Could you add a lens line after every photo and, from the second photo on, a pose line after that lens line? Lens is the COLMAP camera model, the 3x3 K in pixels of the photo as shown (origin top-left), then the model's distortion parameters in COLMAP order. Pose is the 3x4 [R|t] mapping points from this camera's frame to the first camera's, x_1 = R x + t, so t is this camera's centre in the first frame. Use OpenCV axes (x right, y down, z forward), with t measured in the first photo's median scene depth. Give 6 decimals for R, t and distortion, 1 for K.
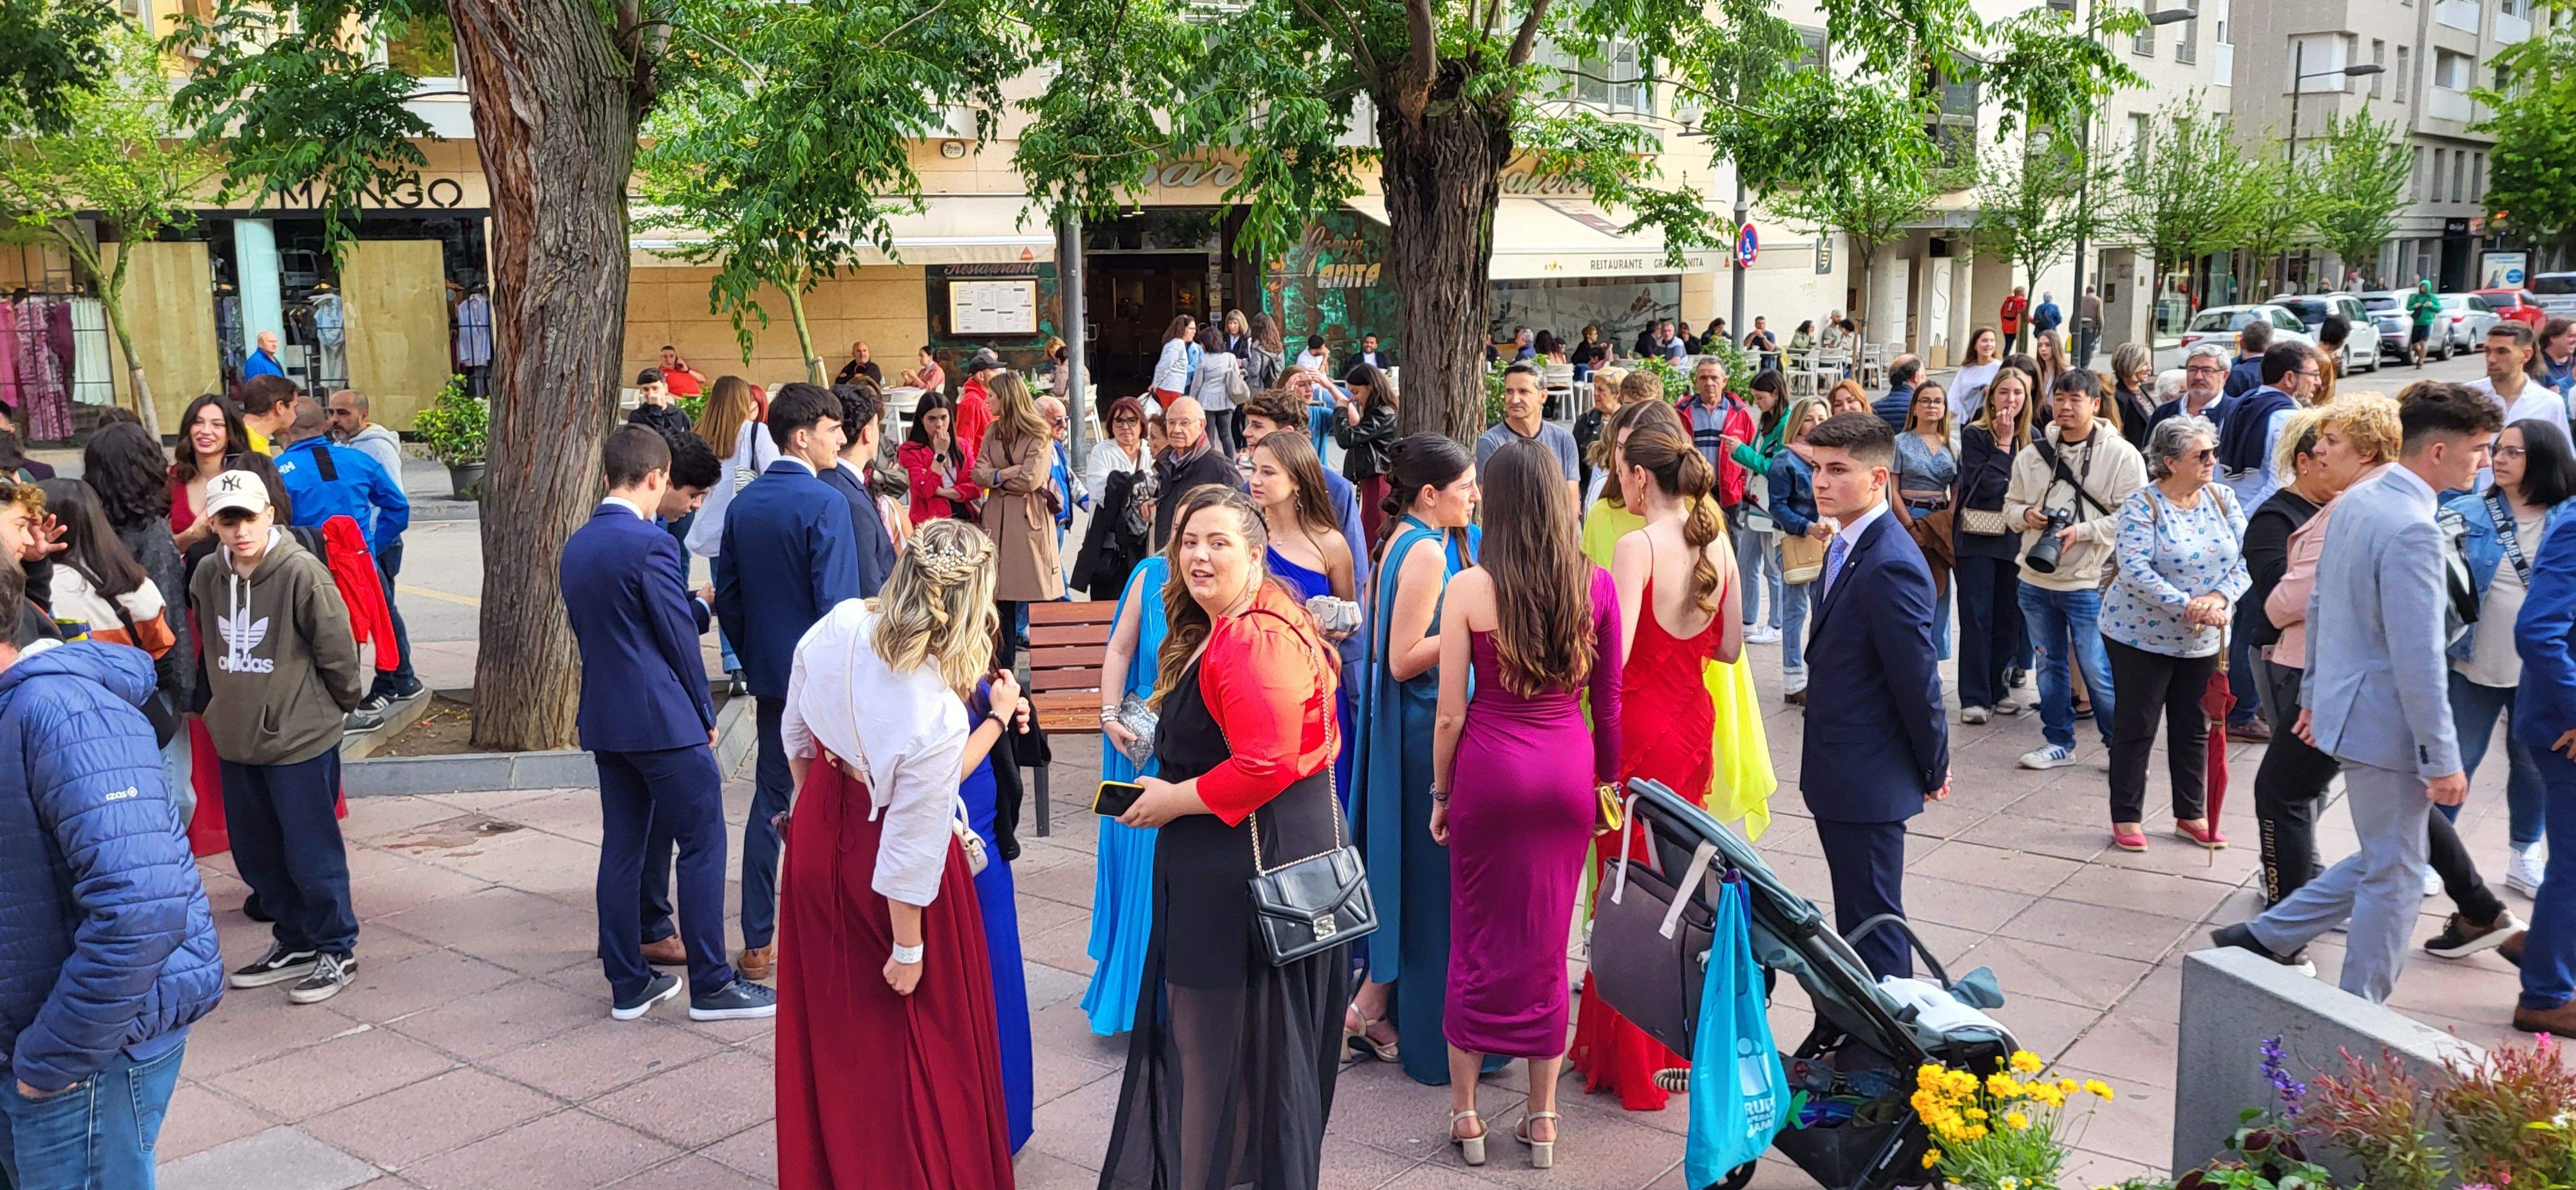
lens RADIAL K [[1972.1, 0, 1288.0], [0, 1972.1, 595.0], [0, 0, 1]] dist [-0.004726, -0.009712]
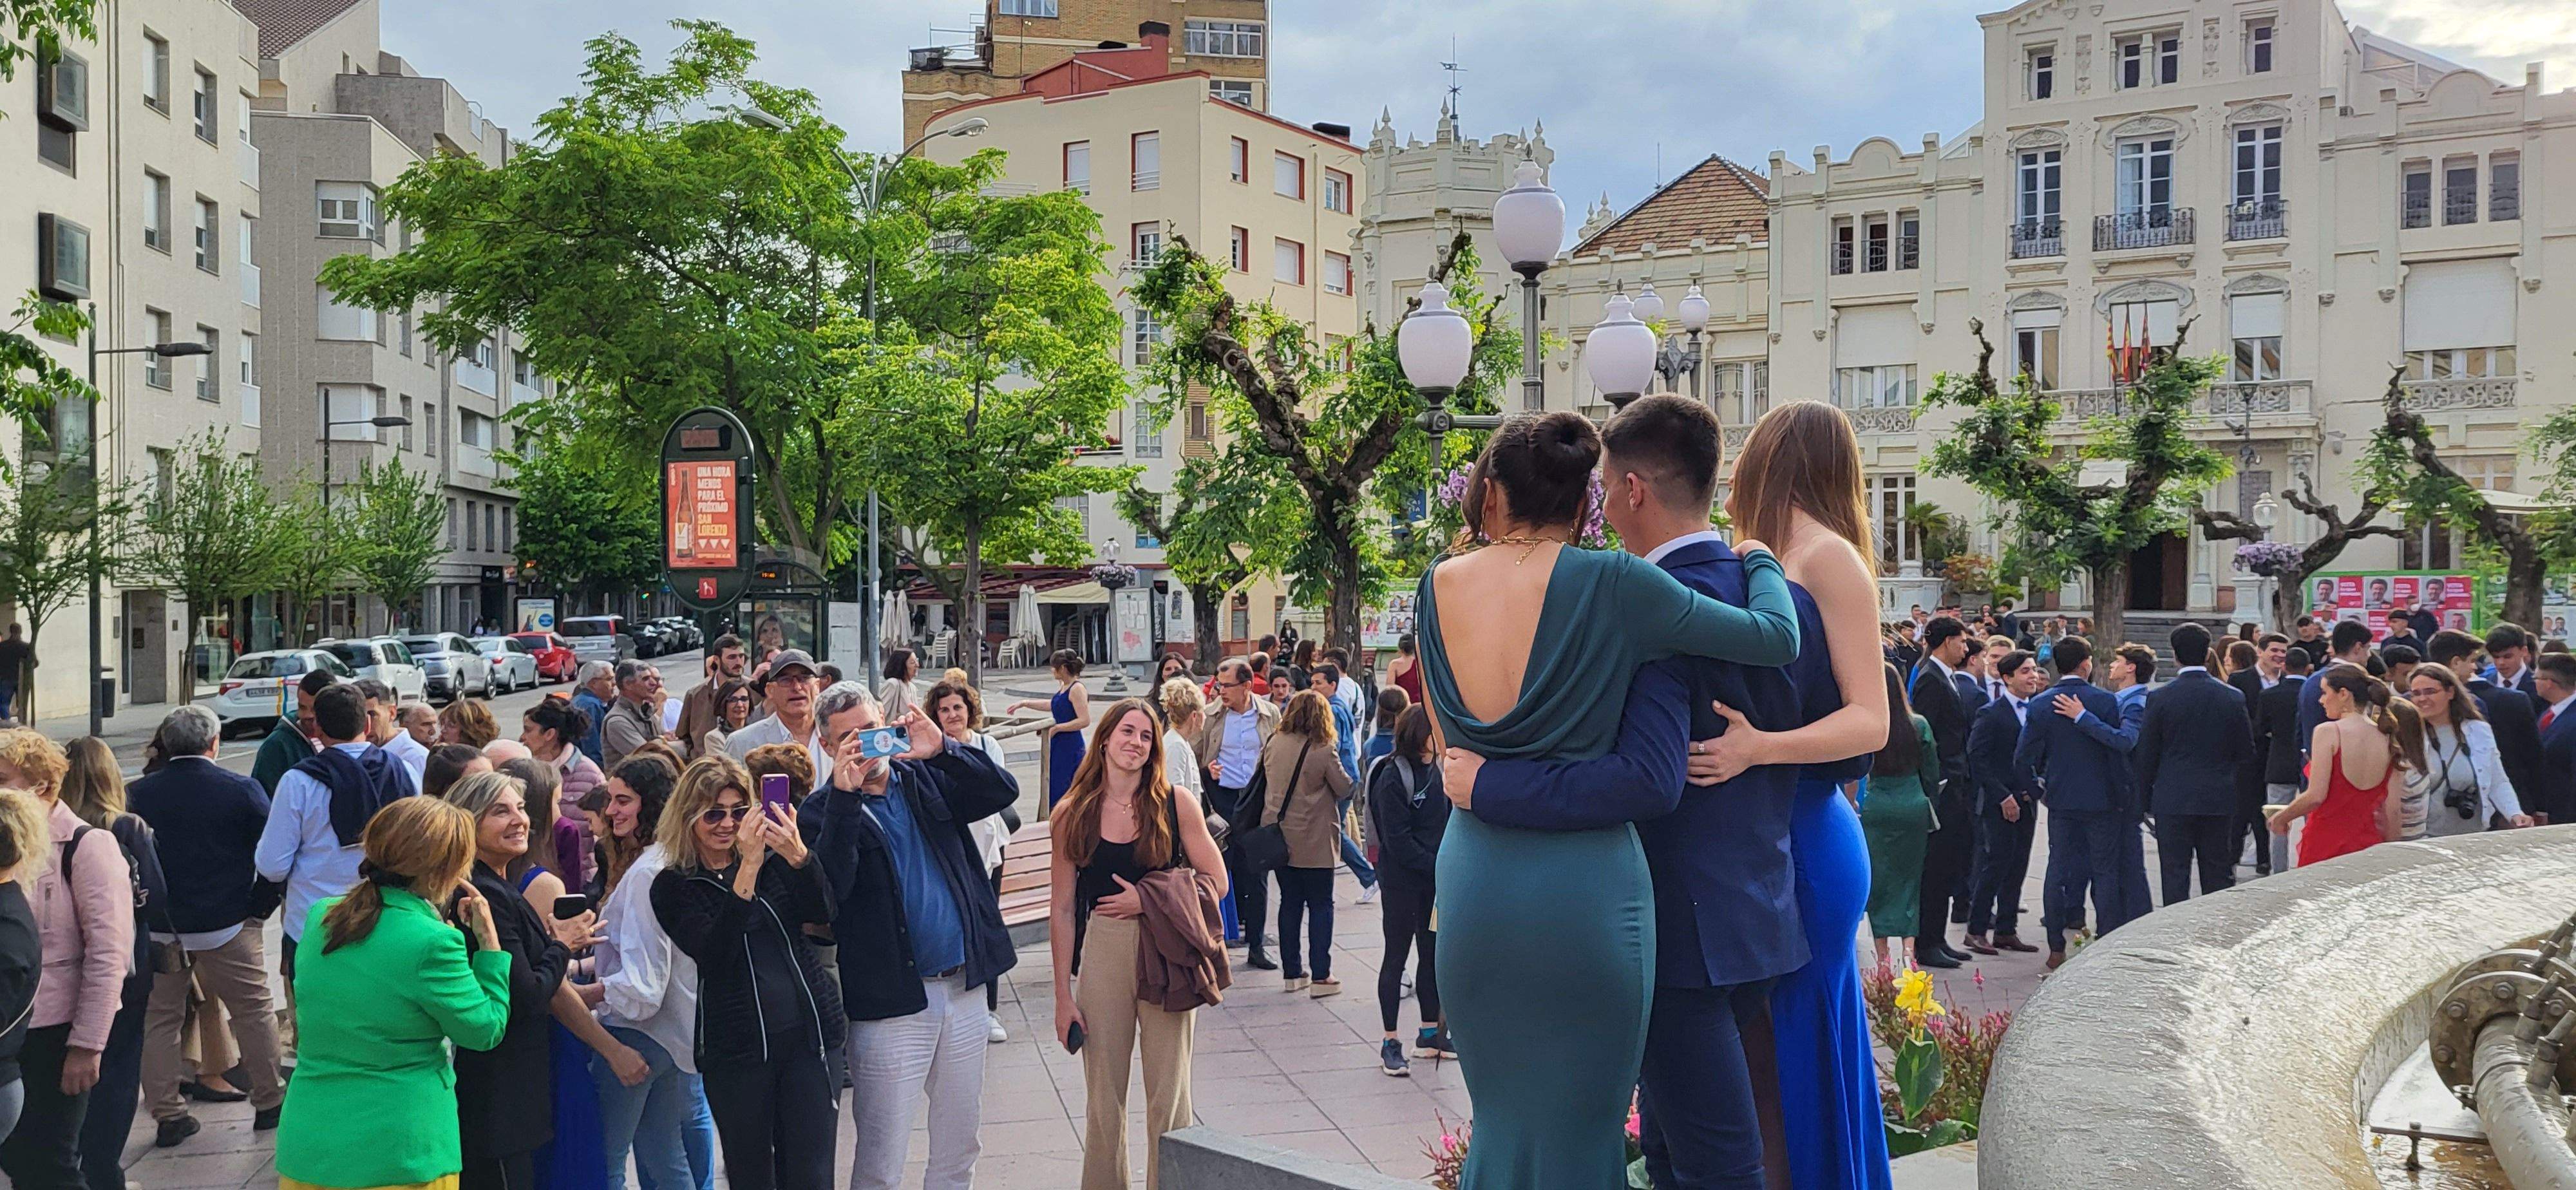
lens RADIAL K [[2000.3, 0, 1324.9], [0, 2000.3, 615.3], [0, 0, 1]] dist [0.005984, -0.000573]
pose [[0.603903, 0.003645, 0.797050, 0.008925], [0.125947, 0.986990, -0.099940, -0.001510], [-0.787044, 0.160740, 0.595587, 0.010764]]
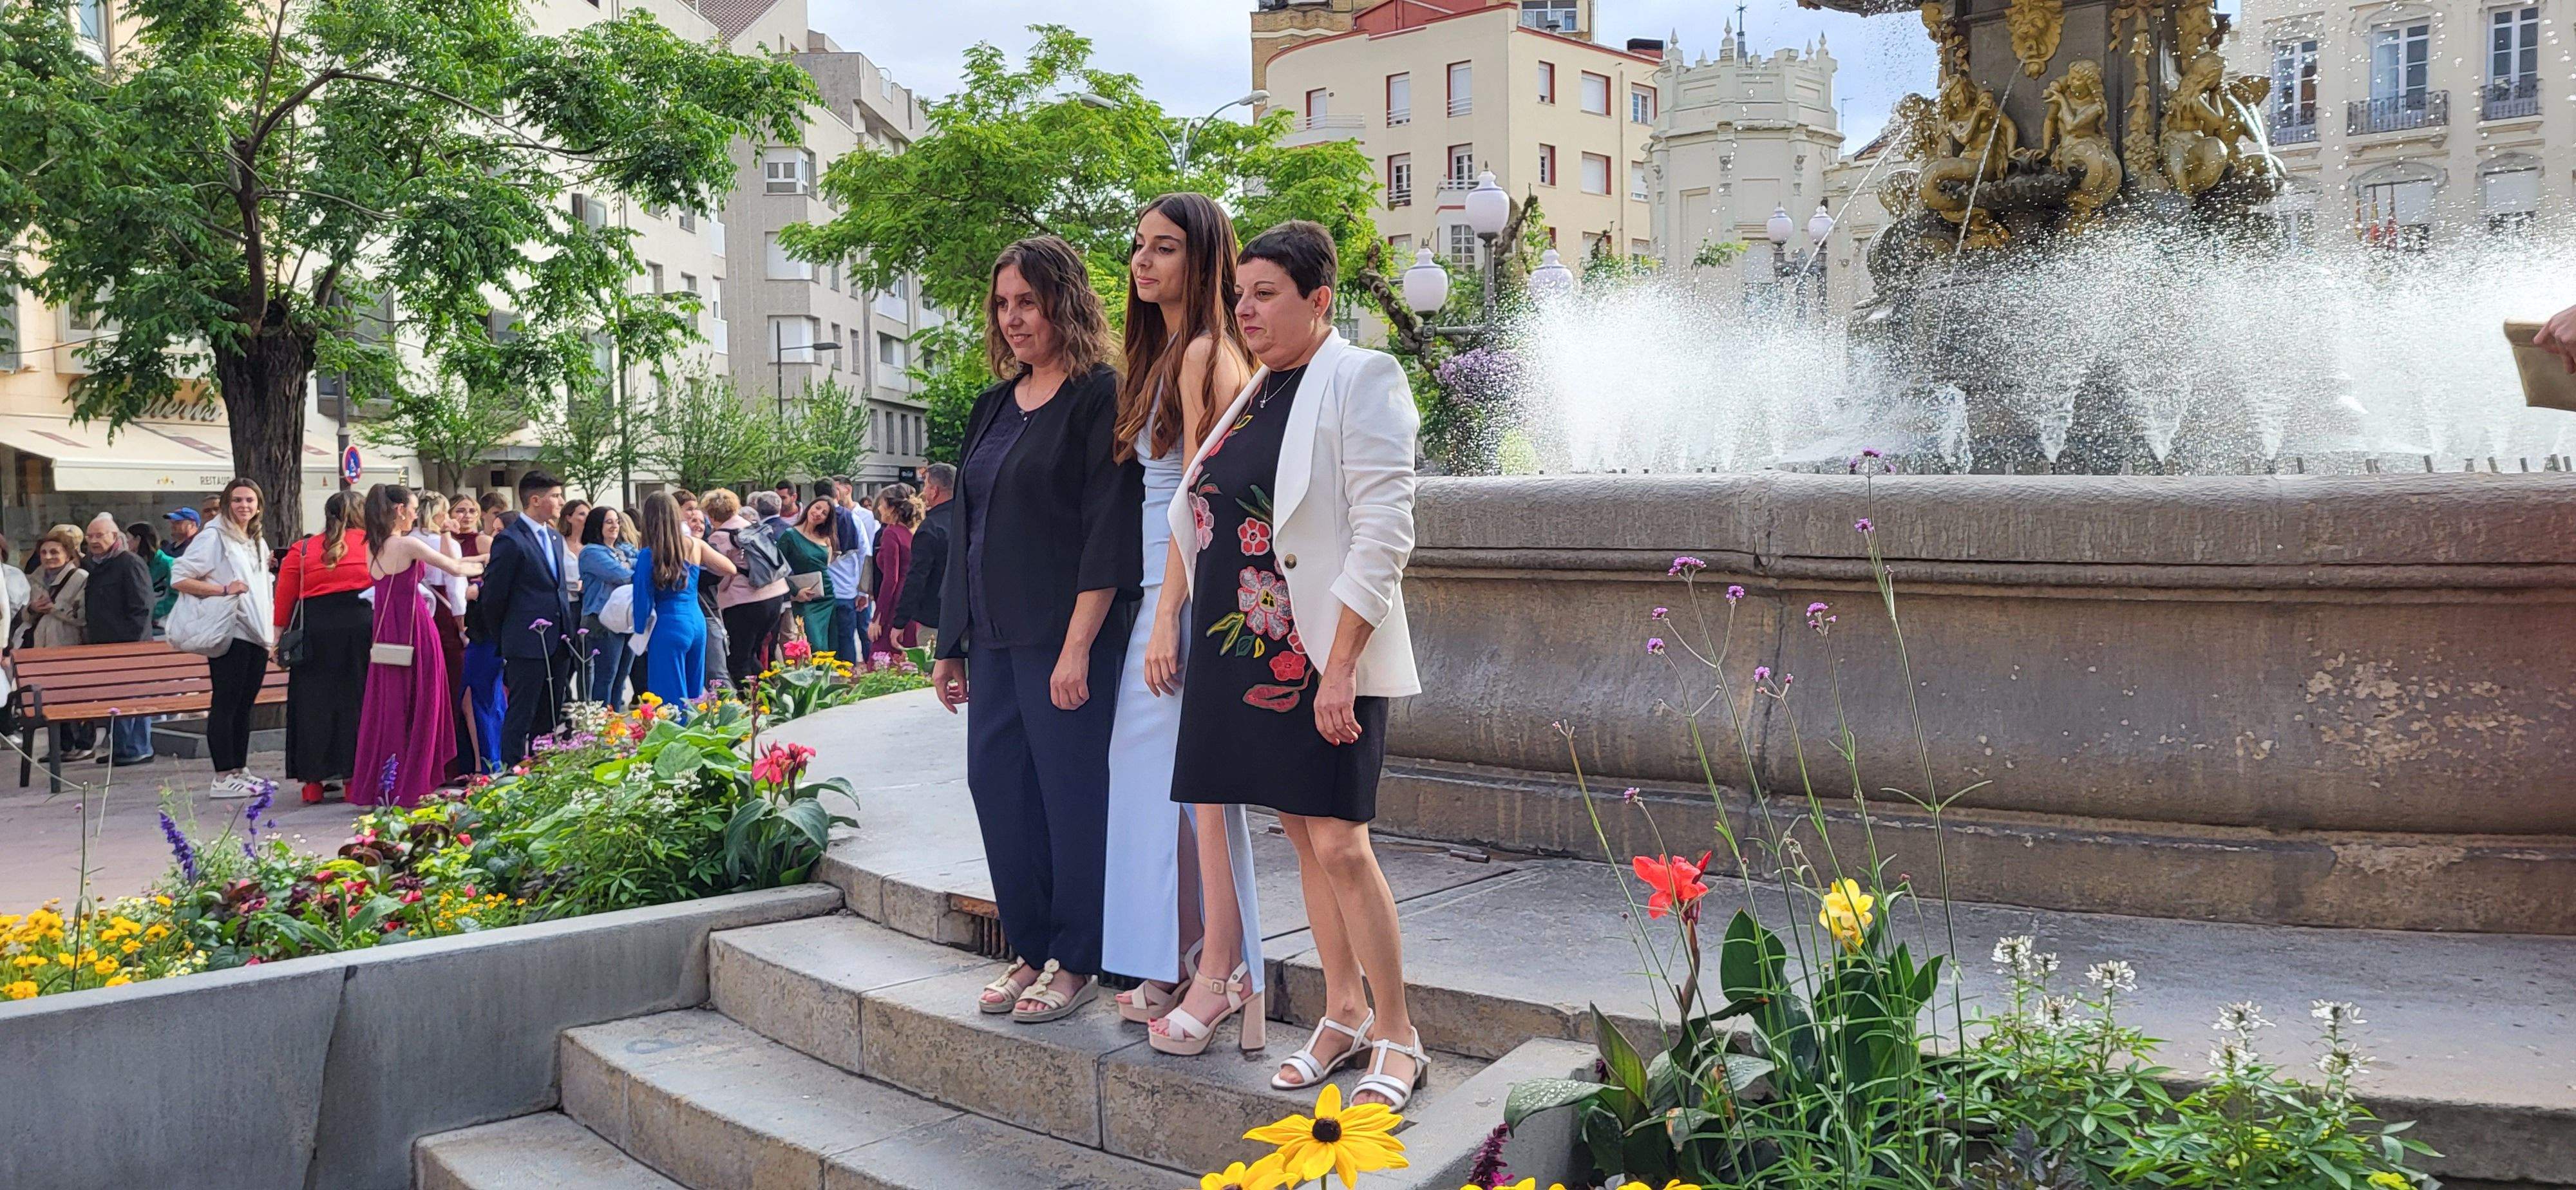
lens RADIAL K [[1862.9, 0, 1315.3], [0, 1862.9, 570.4], [0, 0, 1]] dist [0.004328, -0.002836]
pose [[0.736417, -0.028156, 0.675942, -0.044774], [0.118690, 0.989014, -0.088112, 0.022867], [-0.666035, 0.145115, 0.731669, -0.081427]]
